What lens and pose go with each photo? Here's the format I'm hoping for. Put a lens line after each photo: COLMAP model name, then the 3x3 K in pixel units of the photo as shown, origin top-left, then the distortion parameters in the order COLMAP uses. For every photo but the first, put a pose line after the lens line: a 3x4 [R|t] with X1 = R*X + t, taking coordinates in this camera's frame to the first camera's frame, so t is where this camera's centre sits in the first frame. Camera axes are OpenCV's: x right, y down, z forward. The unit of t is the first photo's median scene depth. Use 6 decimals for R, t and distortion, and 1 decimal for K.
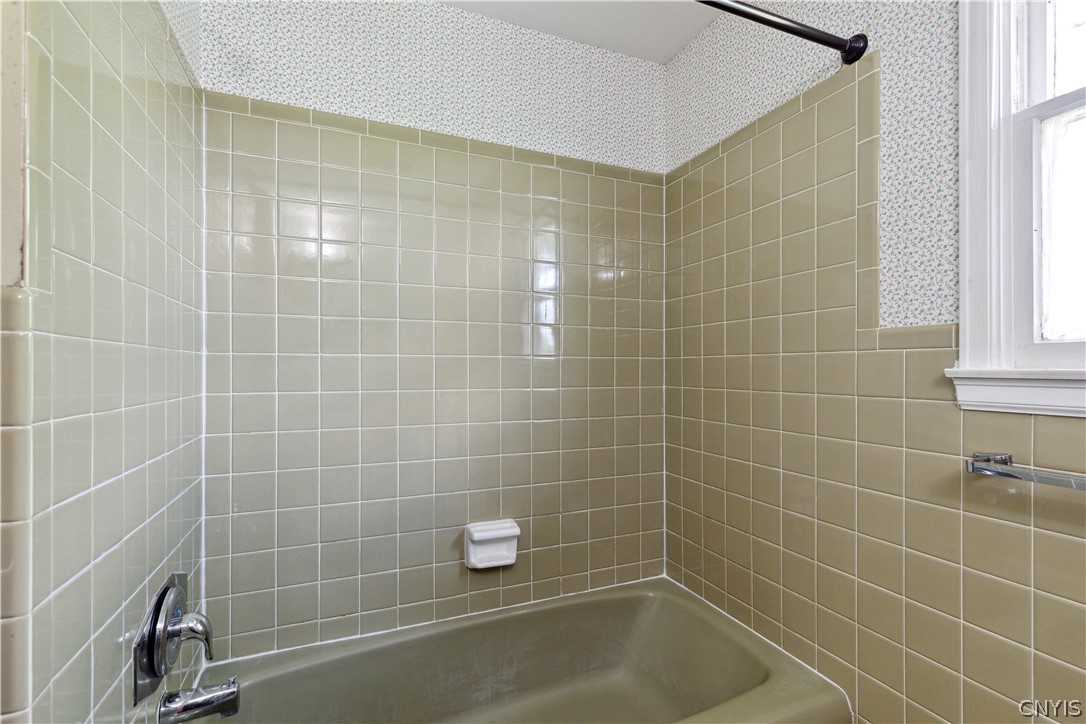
lens RADIAL K [[486.5, 0, 544.7], [0, 486.5, 367.6], [0, 0, 1]] dist [0.001005, -0.000167]
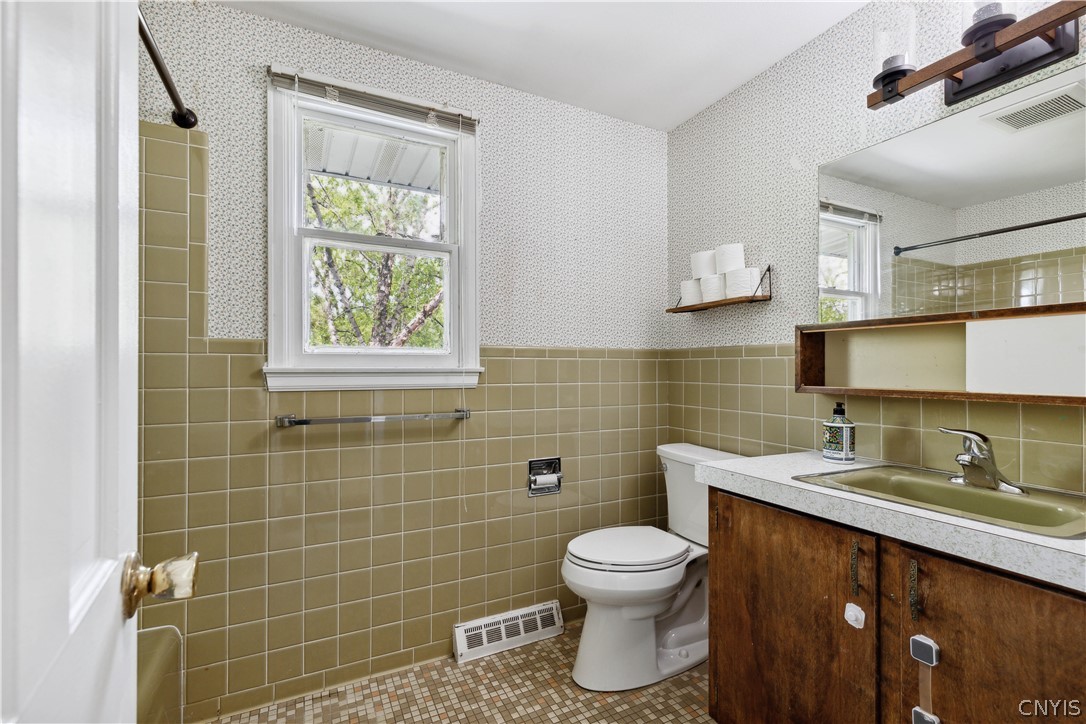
lens RADIAL K [[486.5, 0, 544.7], [0, 486.5, 367.6], [0, 0, 1]] dist [0.001005, -0.000167]
pose [[-0.061446, 0.006662, 0.998088, -0.843242], [-0.000300, 0.999978, -0.006693, 0.014548], [-0.998110, -0.000711, -0.061443, 0.158845]]
